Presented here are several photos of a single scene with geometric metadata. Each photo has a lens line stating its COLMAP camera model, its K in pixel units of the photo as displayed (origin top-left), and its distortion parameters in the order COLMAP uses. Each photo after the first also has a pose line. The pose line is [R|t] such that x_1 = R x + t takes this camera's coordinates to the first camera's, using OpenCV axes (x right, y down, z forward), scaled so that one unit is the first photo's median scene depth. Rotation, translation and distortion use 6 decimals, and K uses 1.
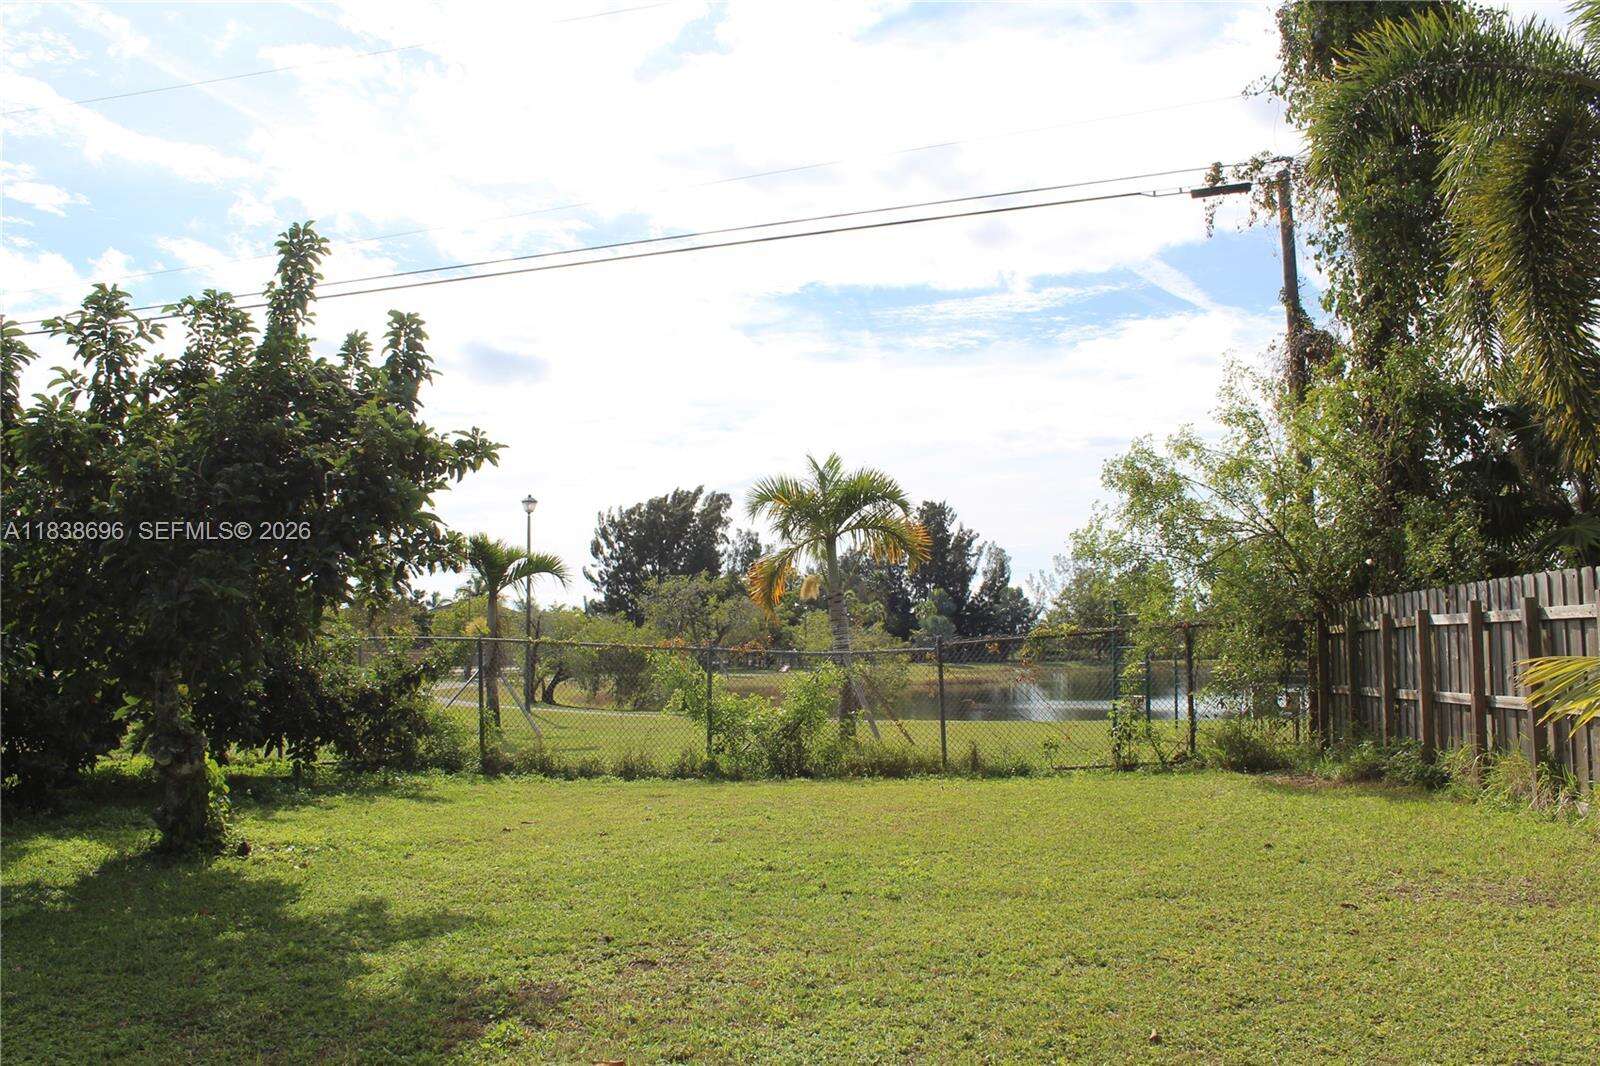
lens RADIAL K [[1343.9, 0, 795.5], [0, 1343.9, 532.4], [0, 0, 1]] dist [-0.168875, 0.158710]
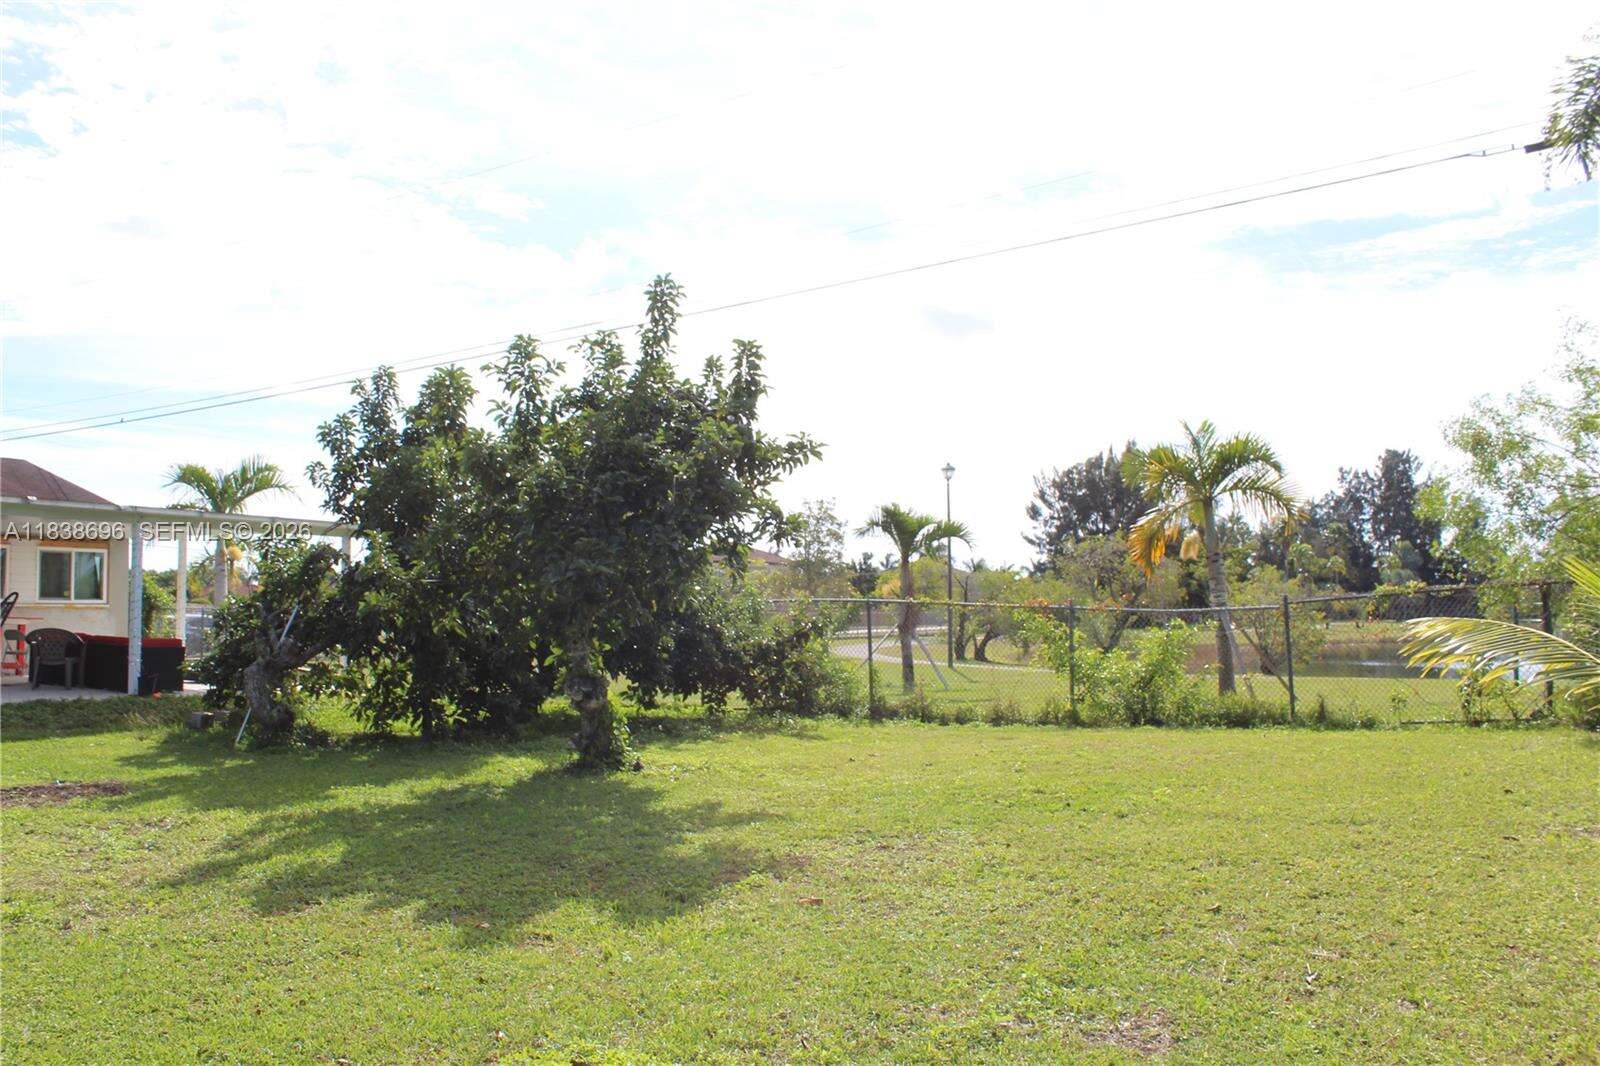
lens RADIAL K [[1343.9, 0, 795.5], [0, 1343.9, 532.4], [0, 0, 1]] dist [-0.168875, 0.158710]
pose [[0.942607, -0.019920, -0.333310, 0.130805], [0.030158, 0.999218, 0.025571, -0.012943], [0.332540, -0.034155, 0.942470, -0.141387]]
